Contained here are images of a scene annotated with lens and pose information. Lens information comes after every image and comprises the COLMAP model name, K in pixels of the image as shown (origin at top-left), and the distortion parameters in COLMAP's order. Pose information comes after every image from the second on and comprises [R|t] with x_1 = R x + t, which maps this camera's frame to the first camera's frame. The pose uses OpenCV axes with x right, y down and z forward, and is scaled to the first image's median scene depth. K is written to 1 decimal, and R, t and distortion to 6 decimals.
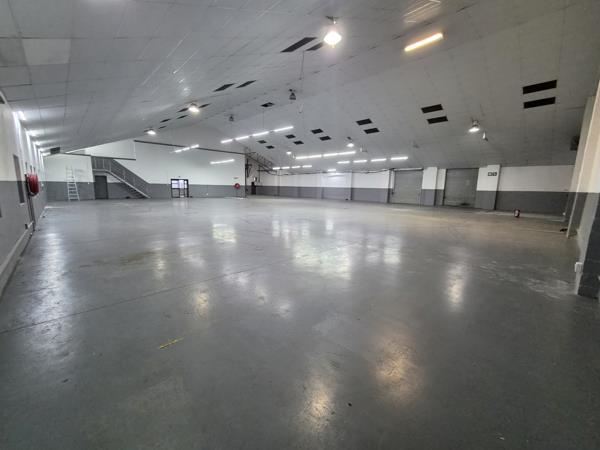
lens RADIAL K [[247.8, 0, 301.6], [0, 247.8, 222.5], [0, 0, 1]] dist [0.000463, 0.000386]
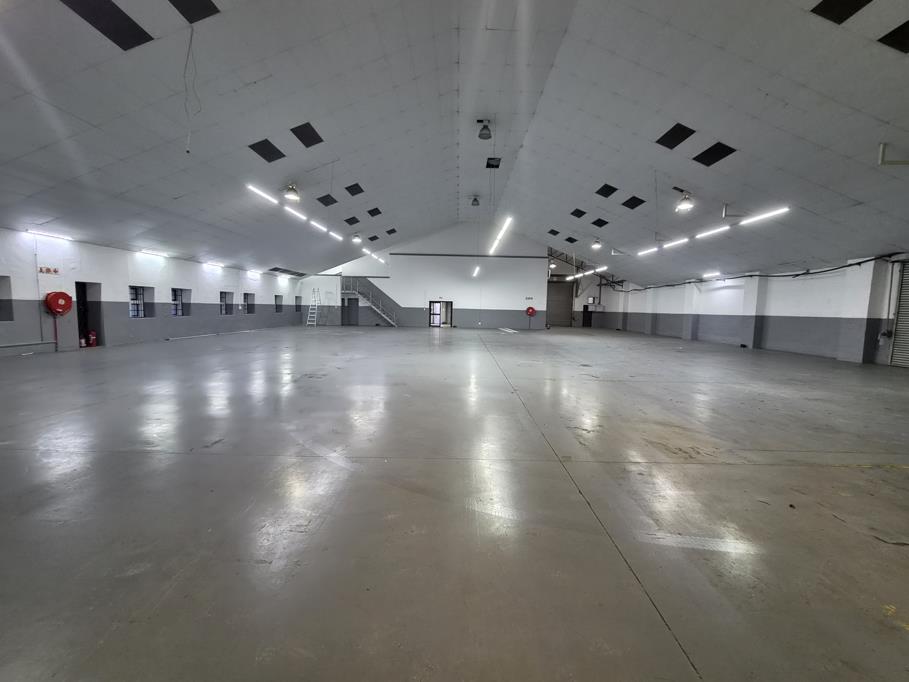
lens RADIAL K [[375.5, 0, 454.7], [0, 375.5, 339.6], [0, 0, 1]] dist [0.000463, 0.000386]
pose [[0.716984, 0.054768, -0.694934, 0.286096], [-0.108611, 0.993511, -0.033758, -0.035027], [0.688576, 0.099681, 0.718280, 0.273196]]
